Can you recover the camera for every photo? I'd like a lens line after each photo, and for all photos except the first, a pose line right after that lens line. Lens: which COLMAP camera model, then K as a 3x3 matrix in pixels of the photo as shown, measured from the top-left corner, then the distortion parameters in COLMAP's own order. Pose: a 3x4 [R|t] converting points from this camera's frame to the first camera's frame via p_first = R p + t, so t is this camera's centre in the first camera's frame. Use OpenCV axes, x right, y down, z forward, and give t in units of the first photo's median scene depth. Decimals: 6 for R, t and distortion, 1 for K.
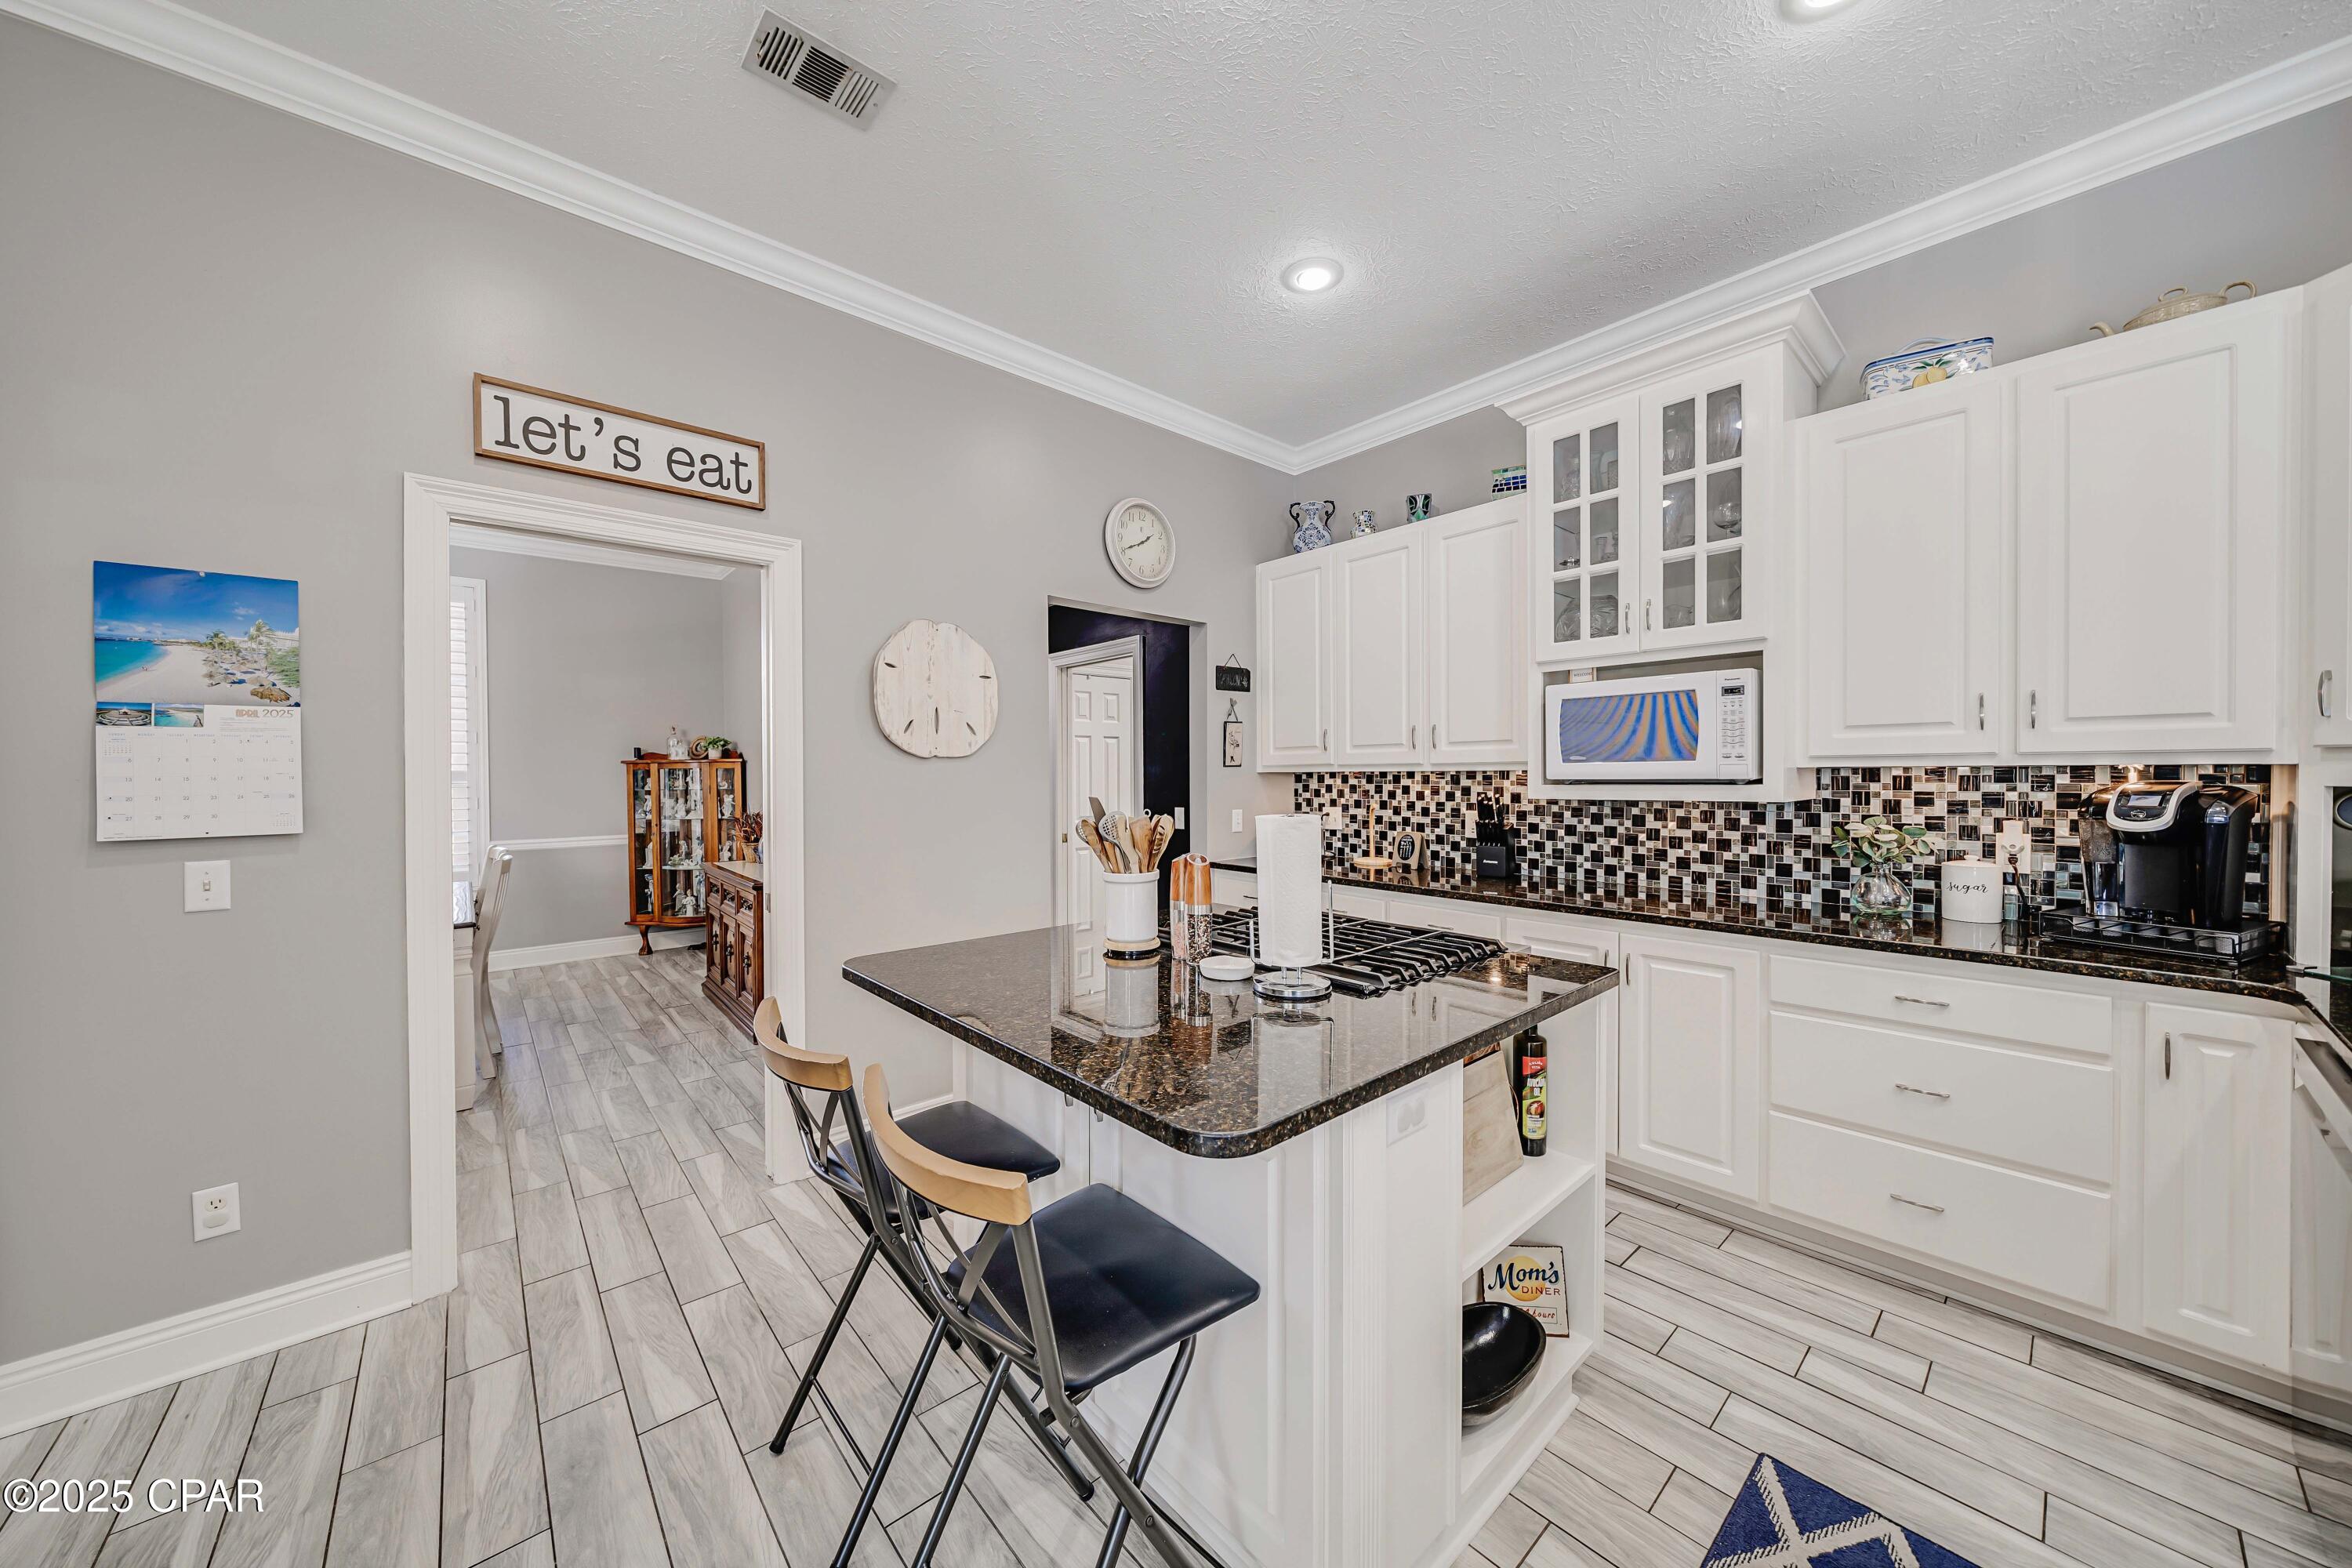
lens RADIAL K [[819.7, 0, 1158.1], [0, 819.7, 771.7], [0, 0, 1]] dist [-0.005225, -0.000120]
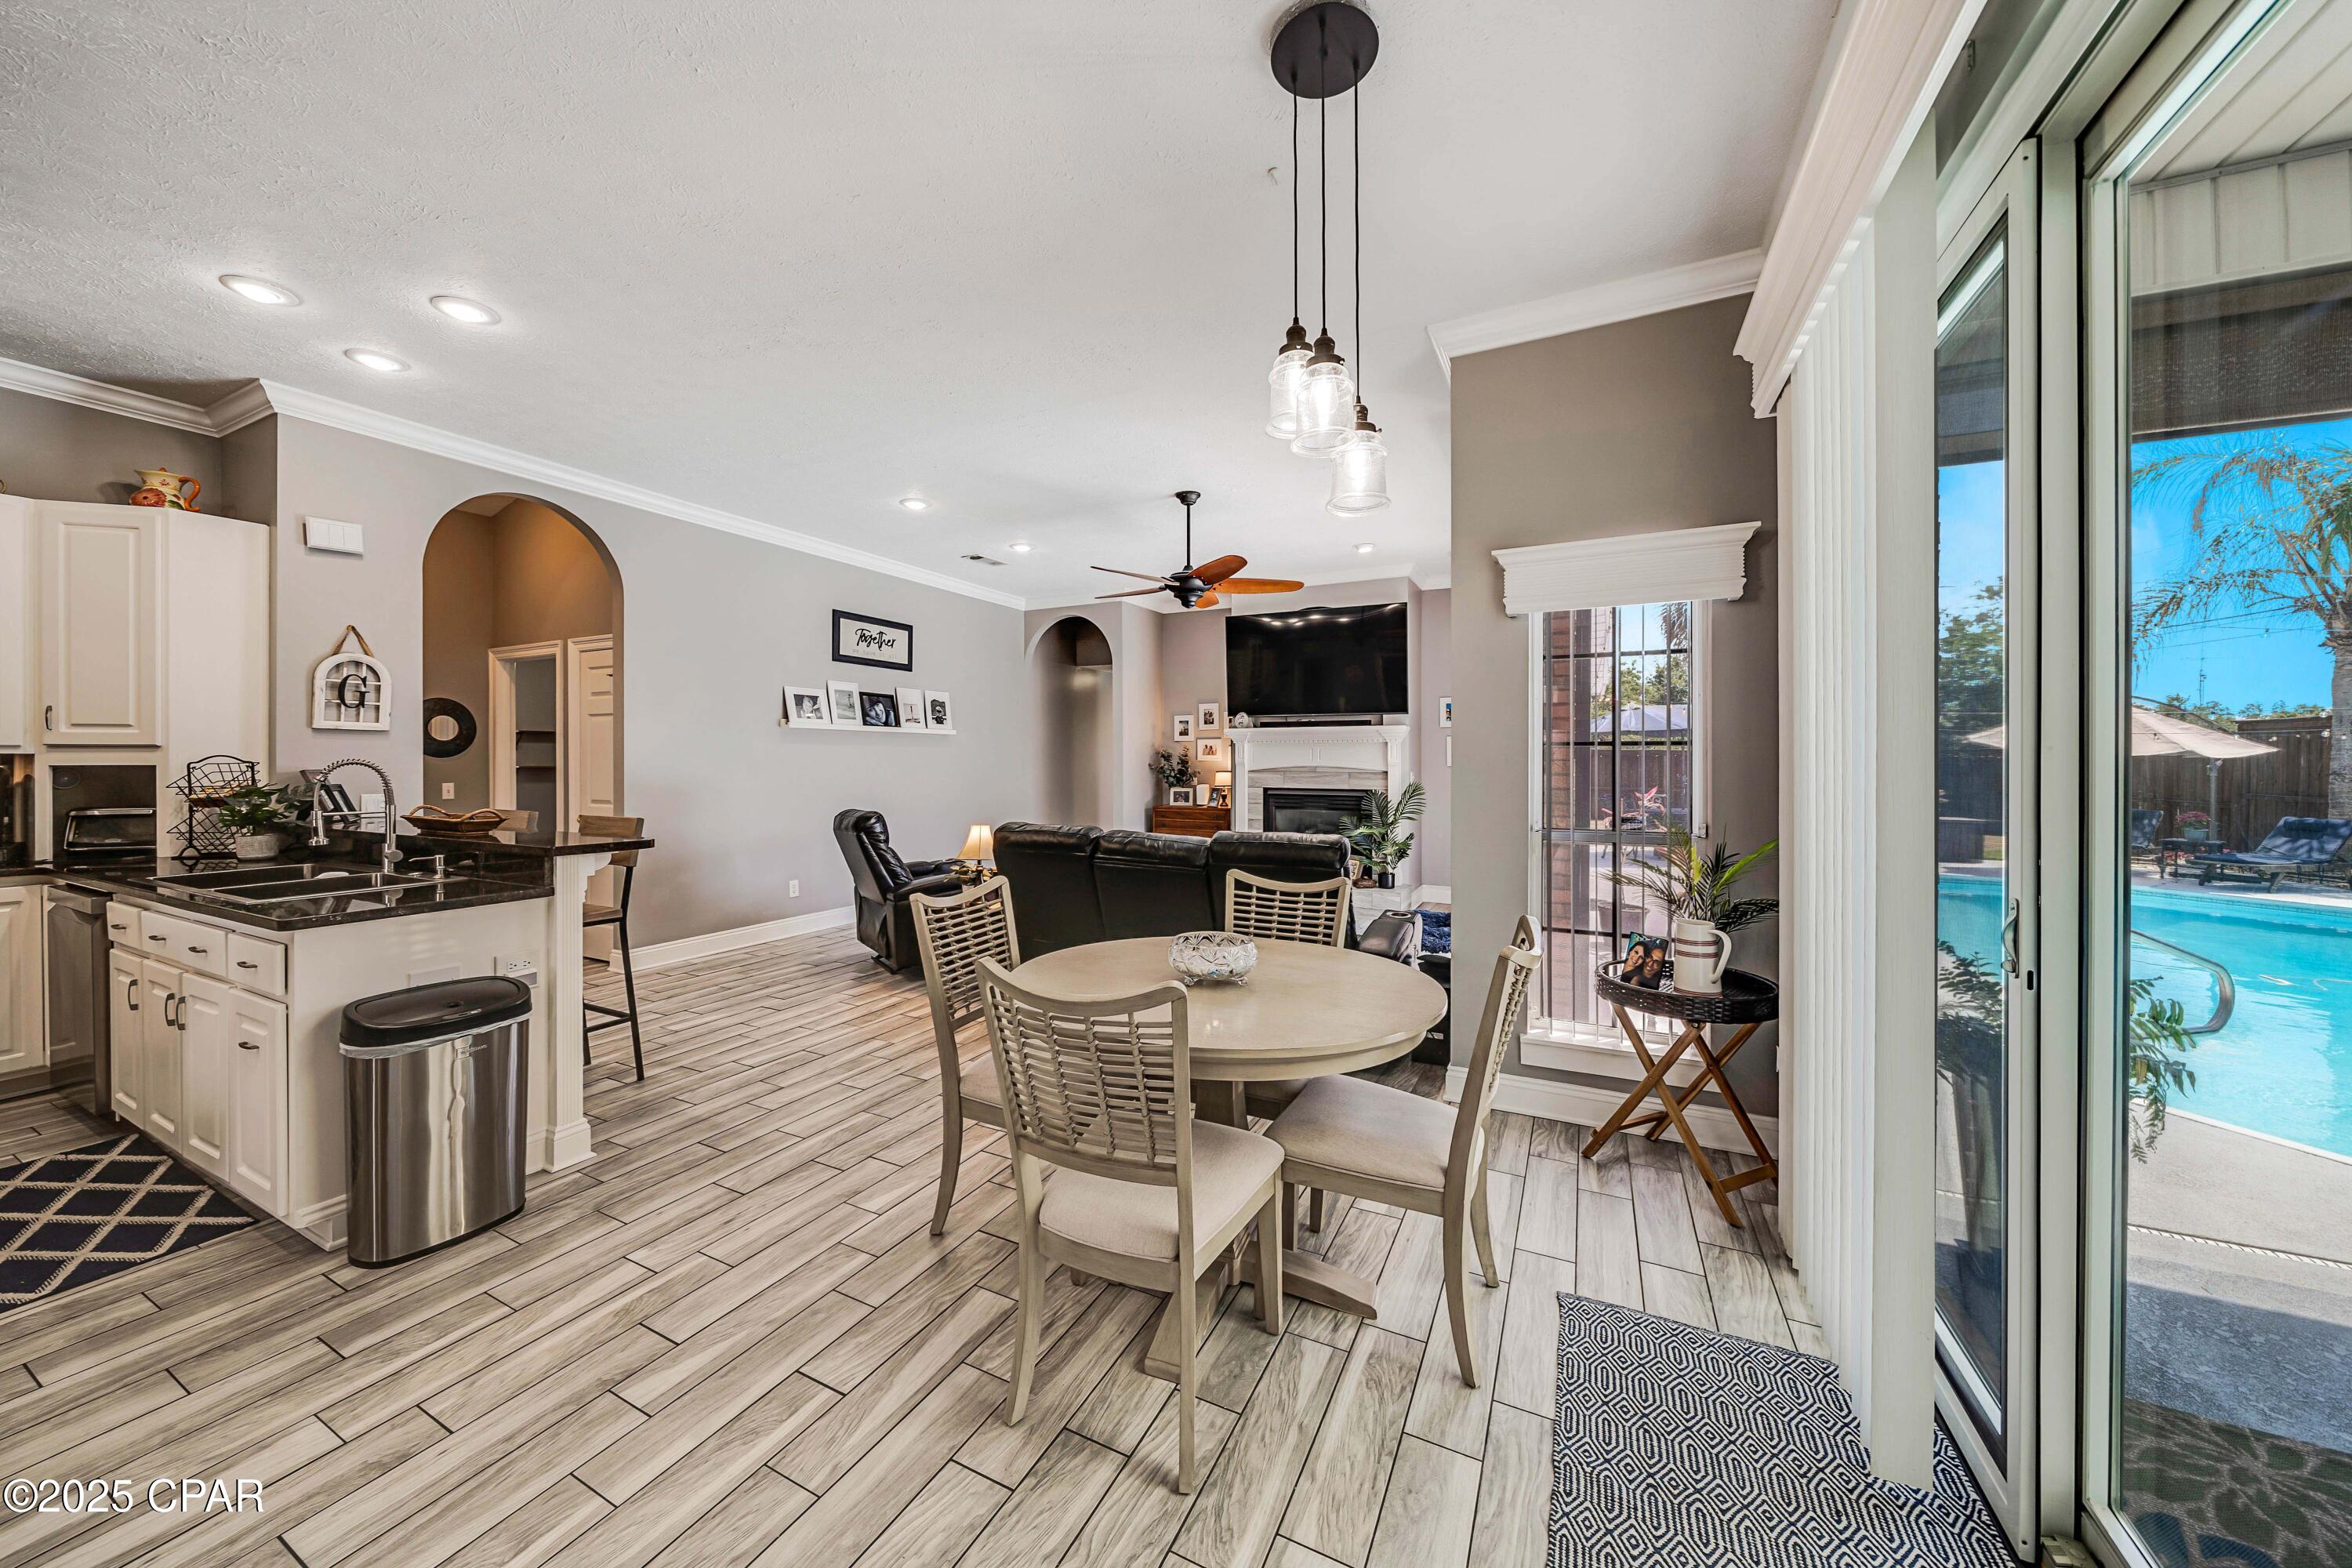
lens RADIAL K [[821.2, 0, 1158.6], [0, 821.2, 778.5], [0, 0, 1]] dist [-0.006179, -0.000188]
pose [[-0.370716, -0.017499, 0.928581, -0.794295], [0.000770, 0.999816, 0.019148, 0.007625], [-0.928746, 0.007813, -0.370634, -0.443158]]
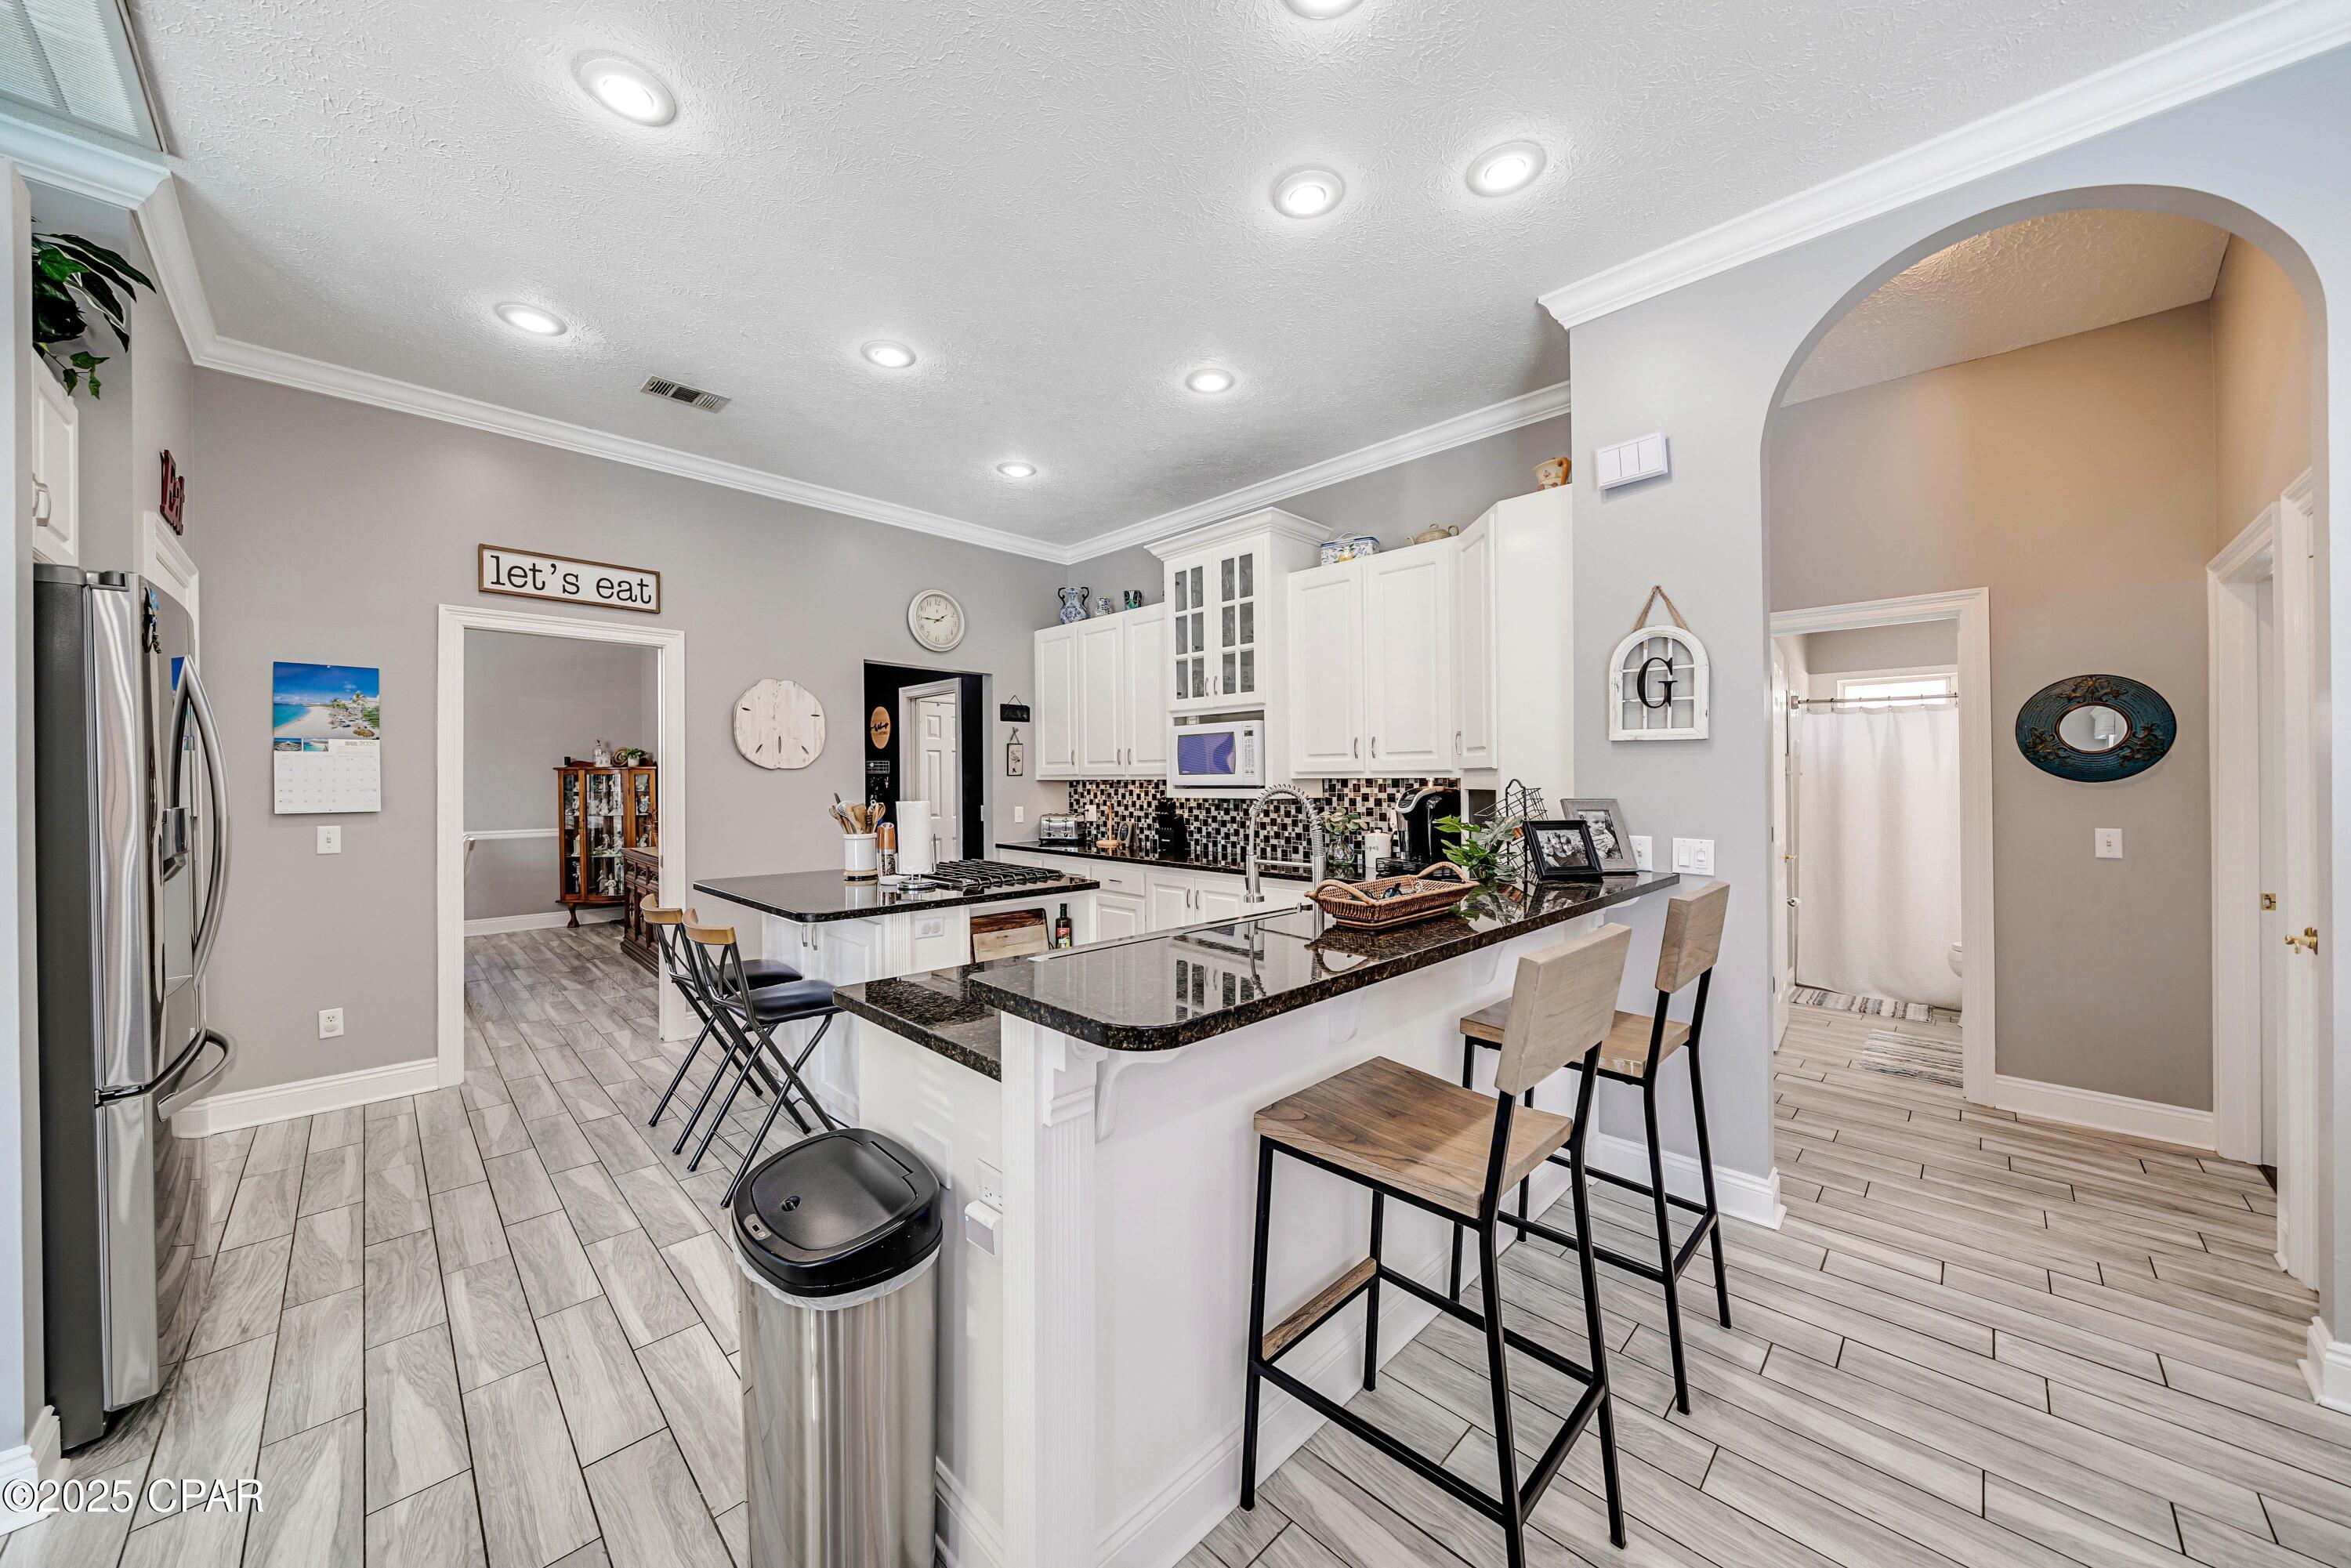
lens RADIAL K [[820.8, 0, 1158.1], [0, 820.8, 778.5], [0, 0, 1]] dist [-0.006179, -0.000188]
pose [[0.997787, 0.005416, 0.066277, 0.335569], [-0.005357, 0.999985, -0.001062, -0.001898], [-0.066282, 0.000704, 0.997801, -0.572836]]
